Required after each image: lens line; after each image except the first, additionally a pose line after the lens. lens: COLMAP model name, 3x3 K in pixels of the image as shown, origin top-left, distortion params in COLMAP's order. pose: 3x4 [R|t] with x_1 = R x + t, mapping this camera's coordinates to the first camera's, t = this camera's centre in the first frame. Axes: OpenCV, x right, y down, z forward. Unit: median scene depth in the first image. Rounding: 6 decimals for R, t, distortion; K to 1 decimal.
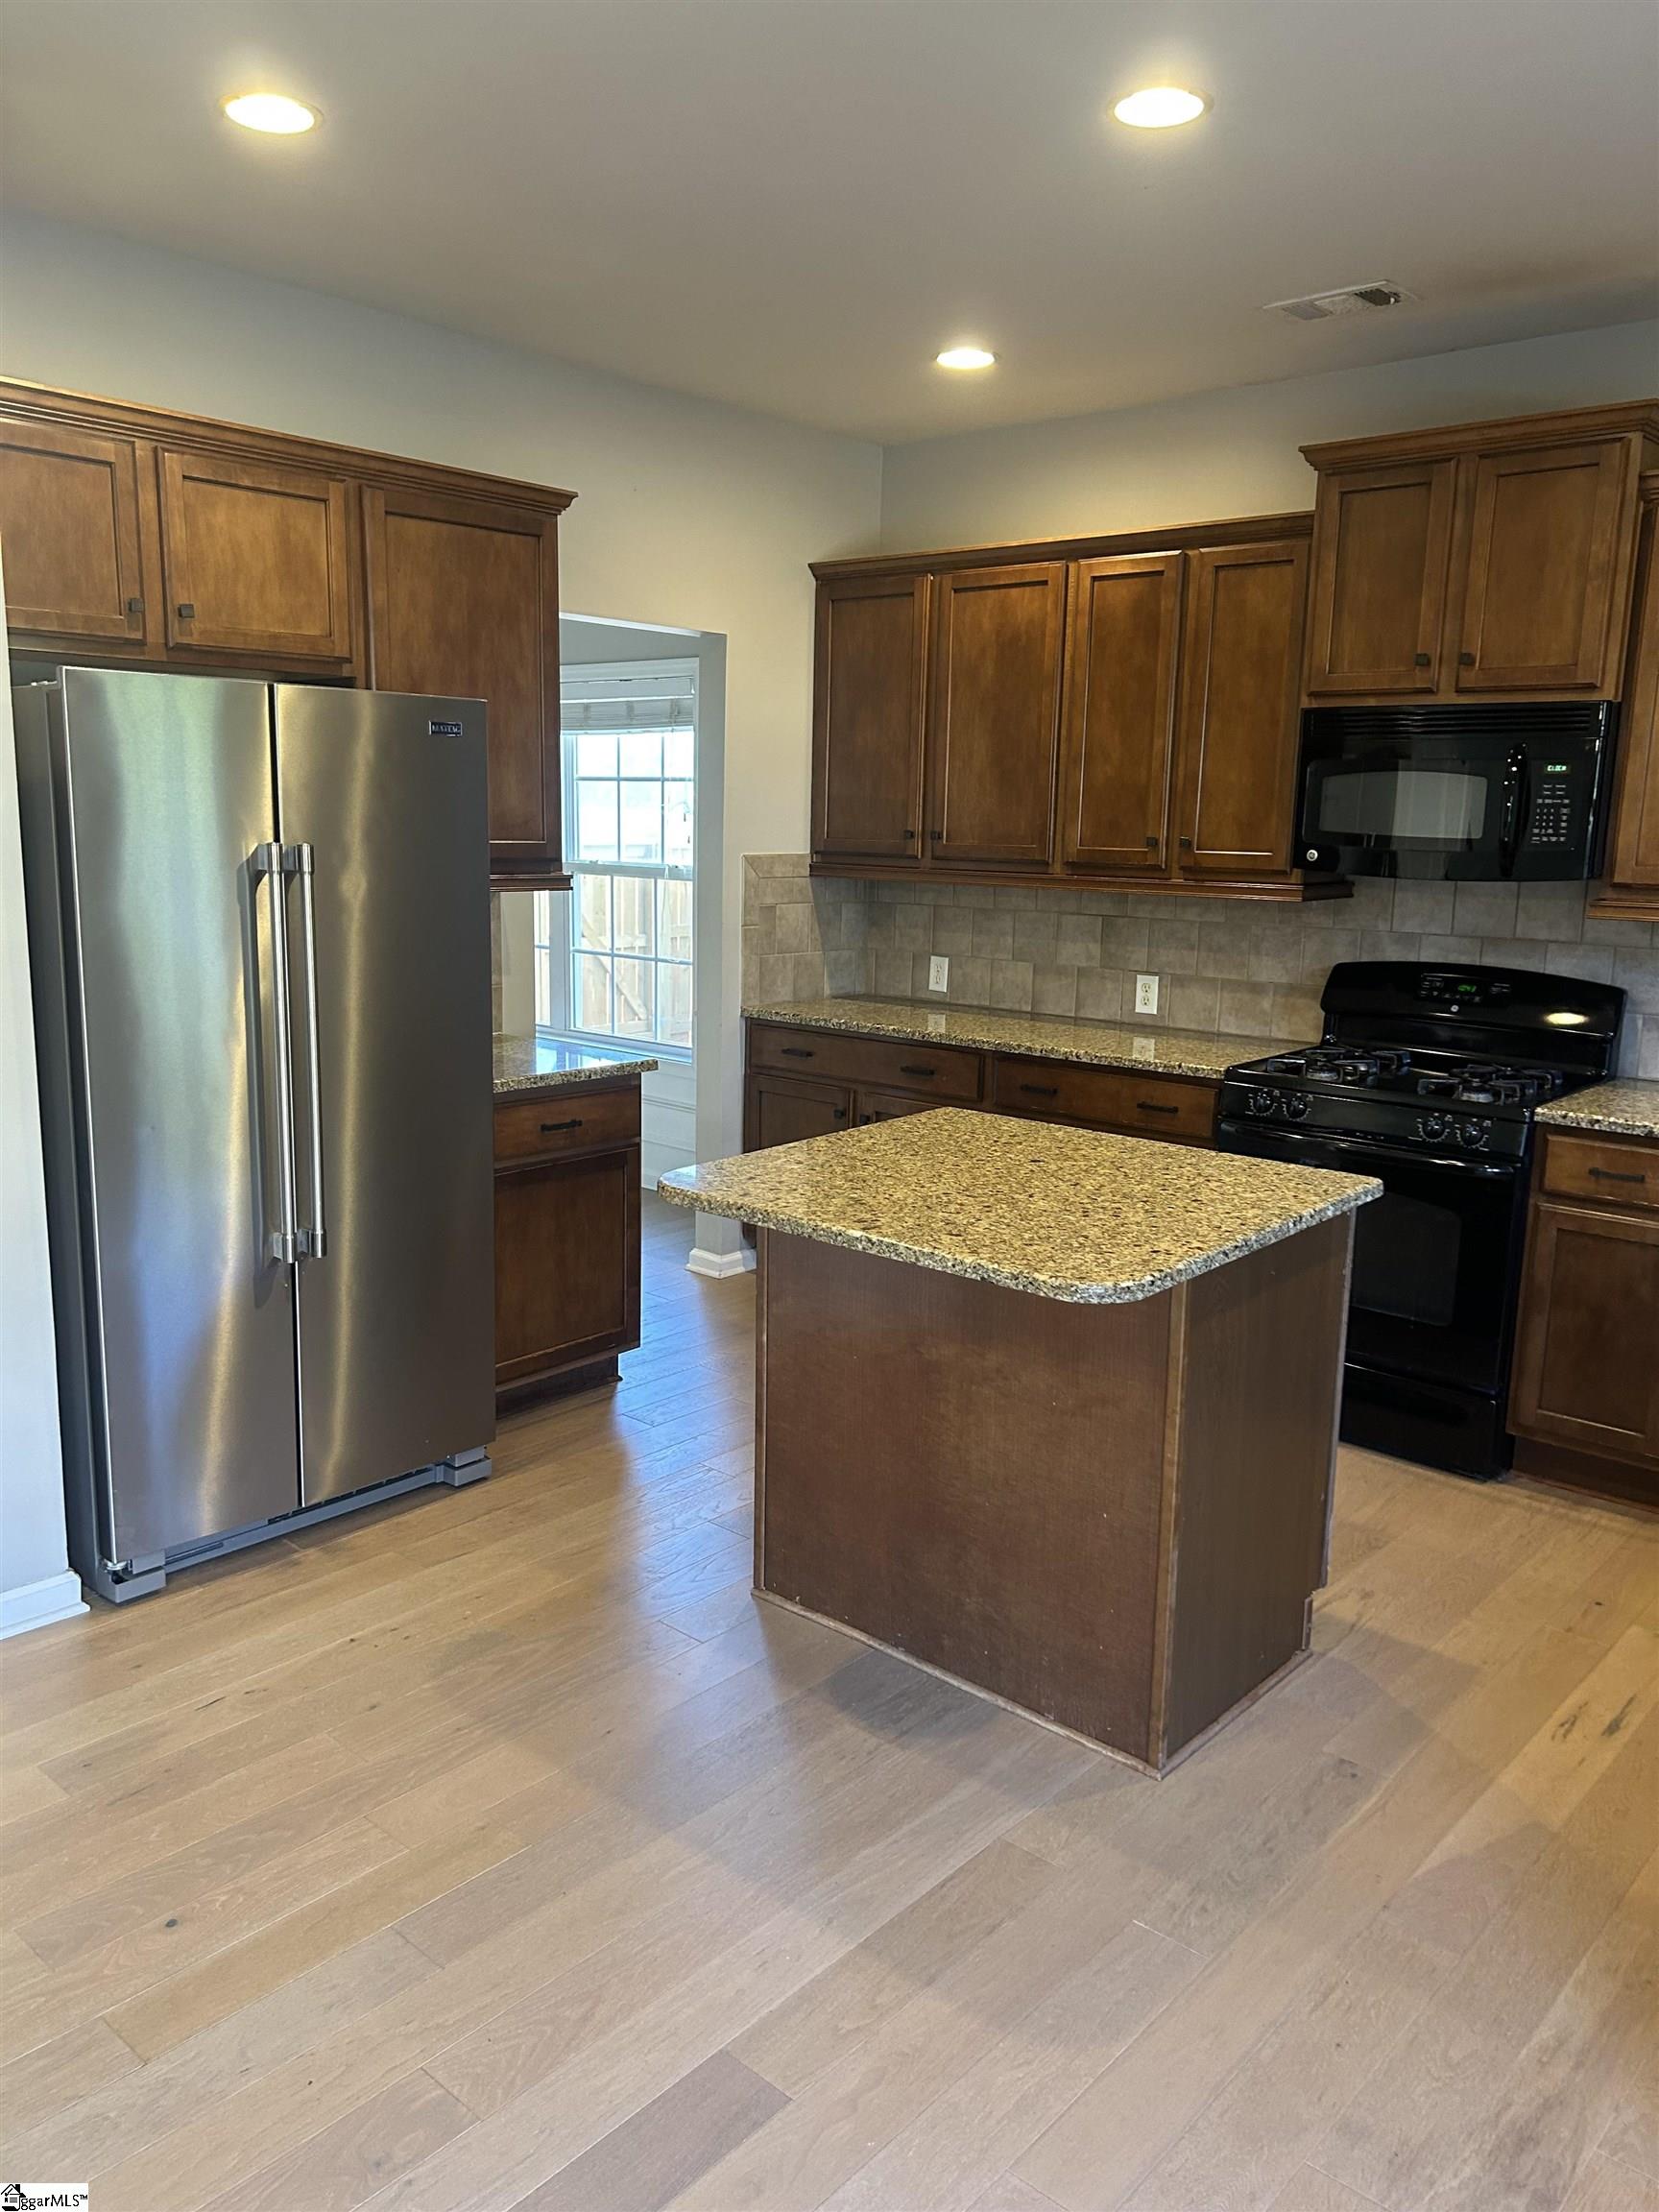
lens RADIAL K [[1679.9, 0, 829.2], [0, 1679.9, 1121.4], [0, 0, 1]] dist [0.021797, -0.002096]
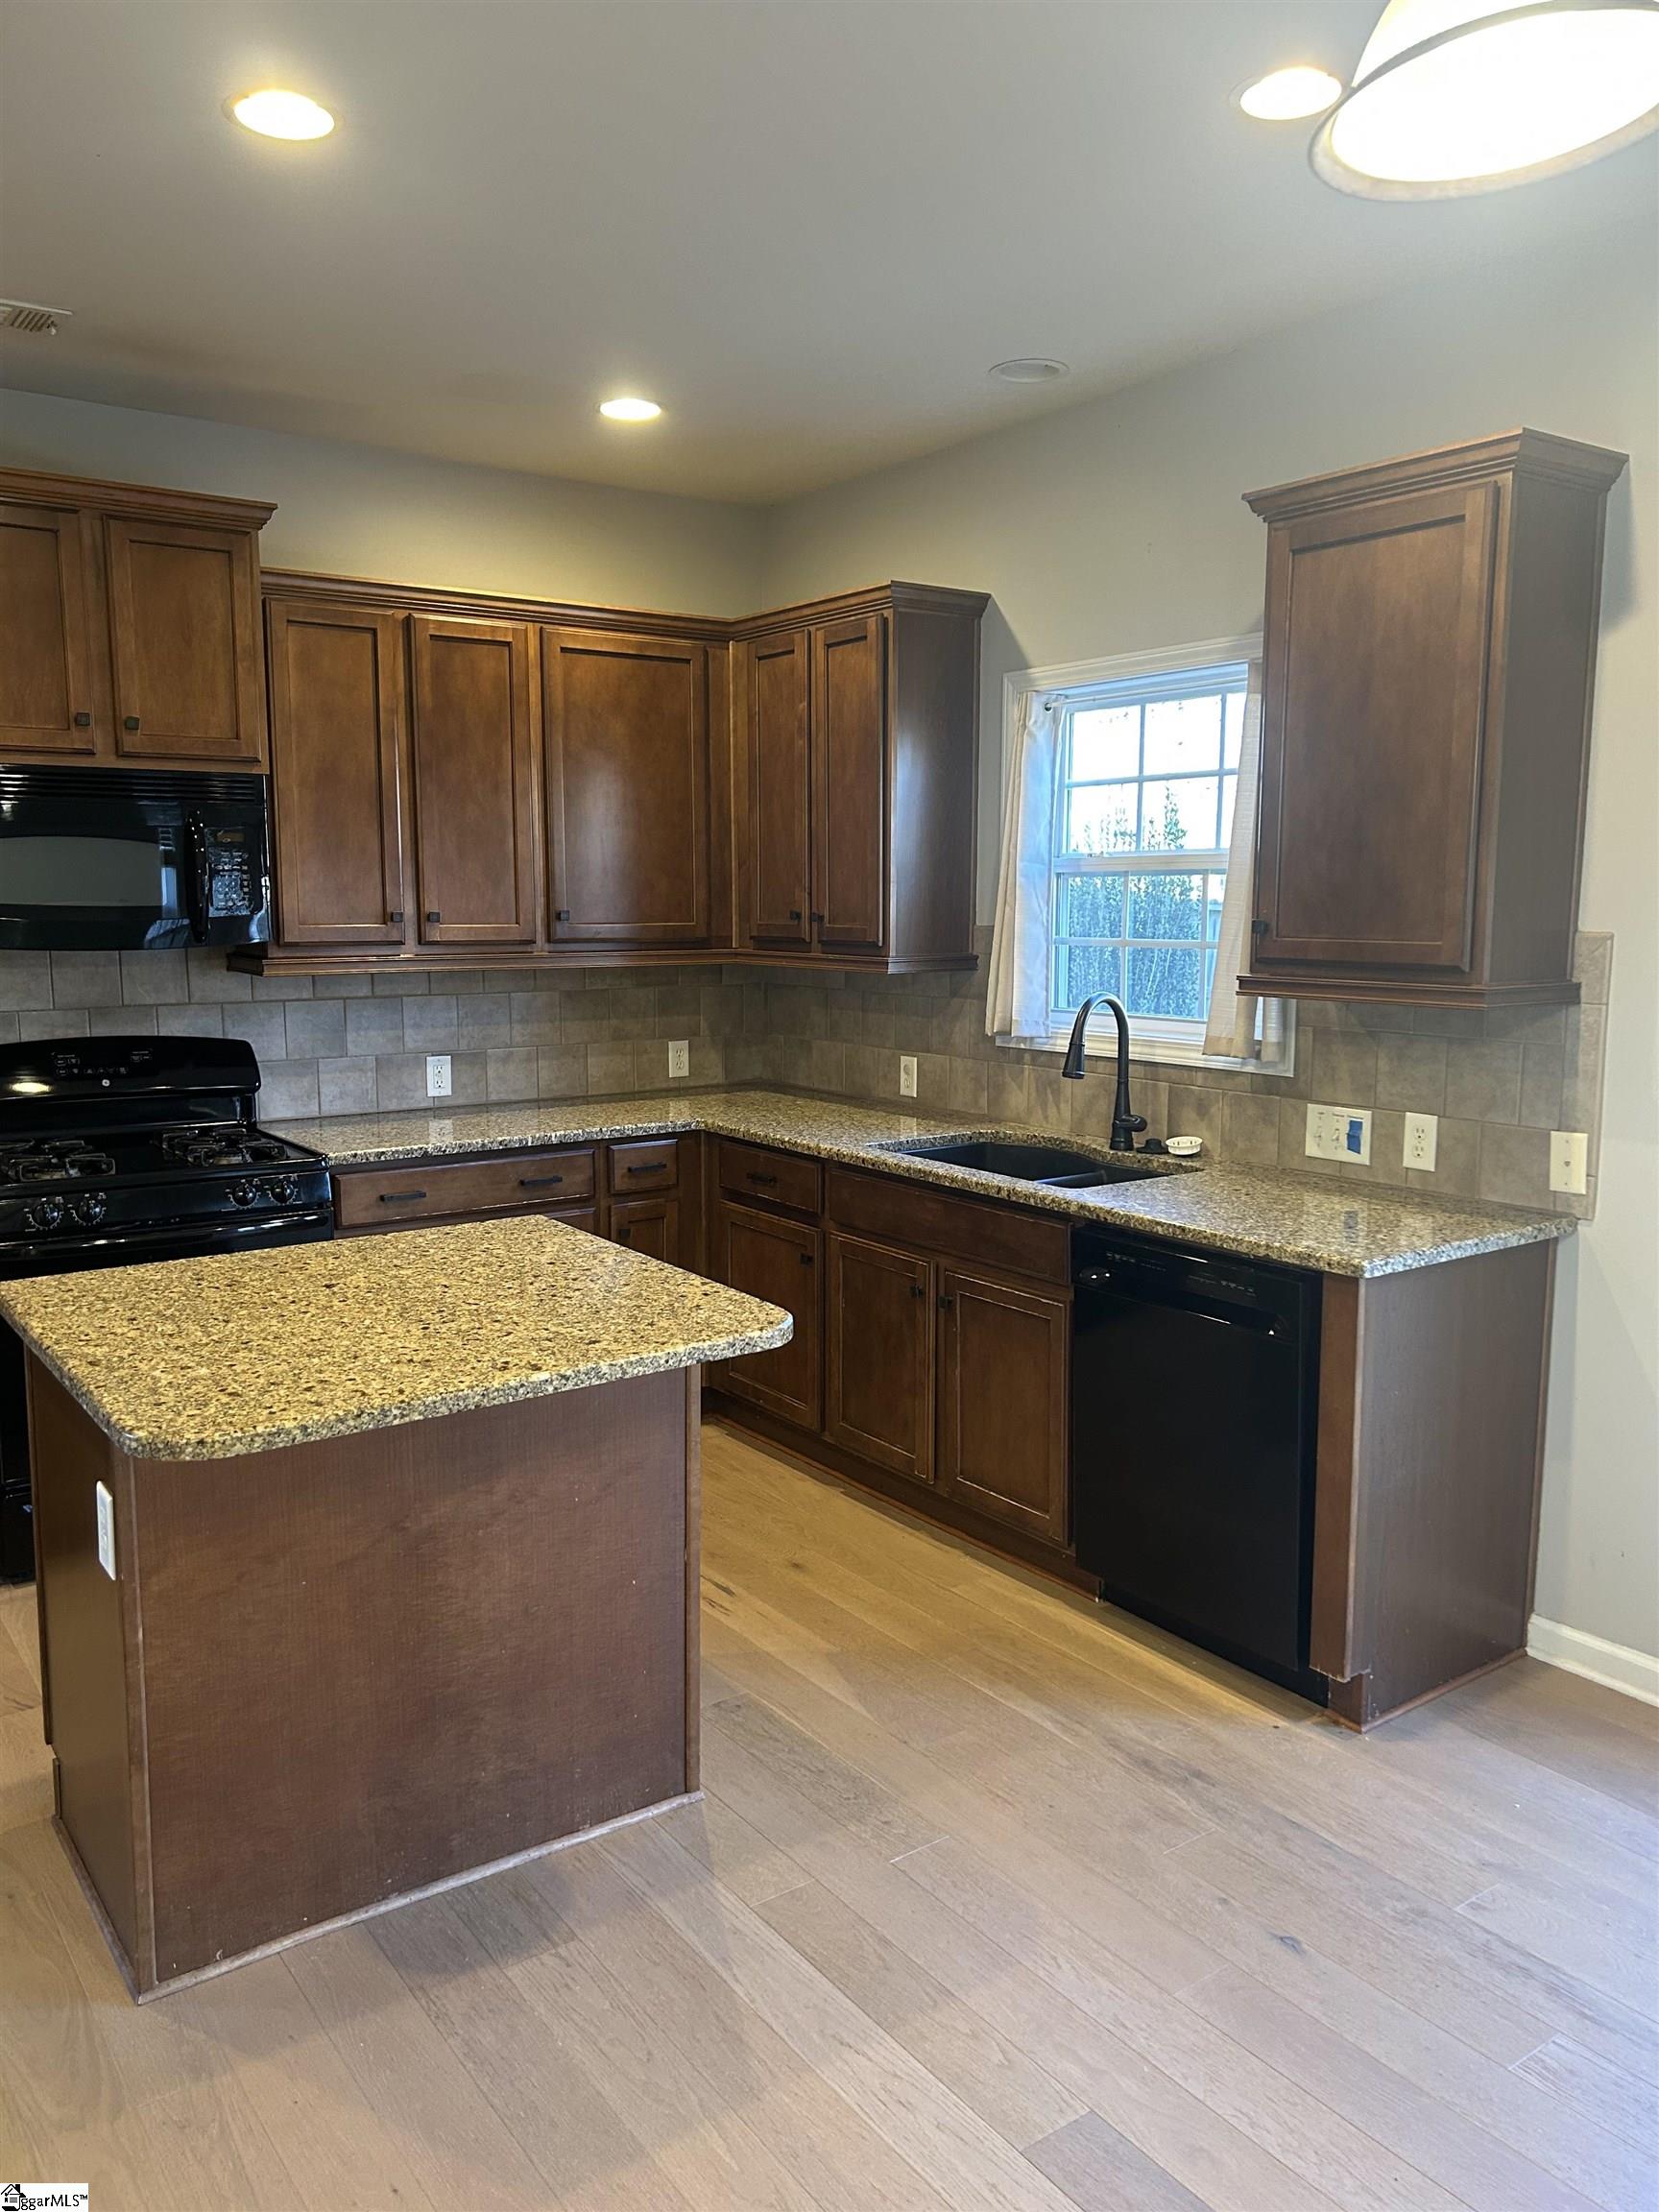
lens RADIAL K [[1656.9, 0, 821.9], [0, 1656.9, 1116.6], [0, 0, 1]] dist [0.087352, -0.104127]
pose [[0.232176, -0.156667, 0.959974, -0.528346], [0.187753, 0.975601, 0.113808, -0.094182], [-0.954381, 0.153814, 0.255926, 0.434968]]
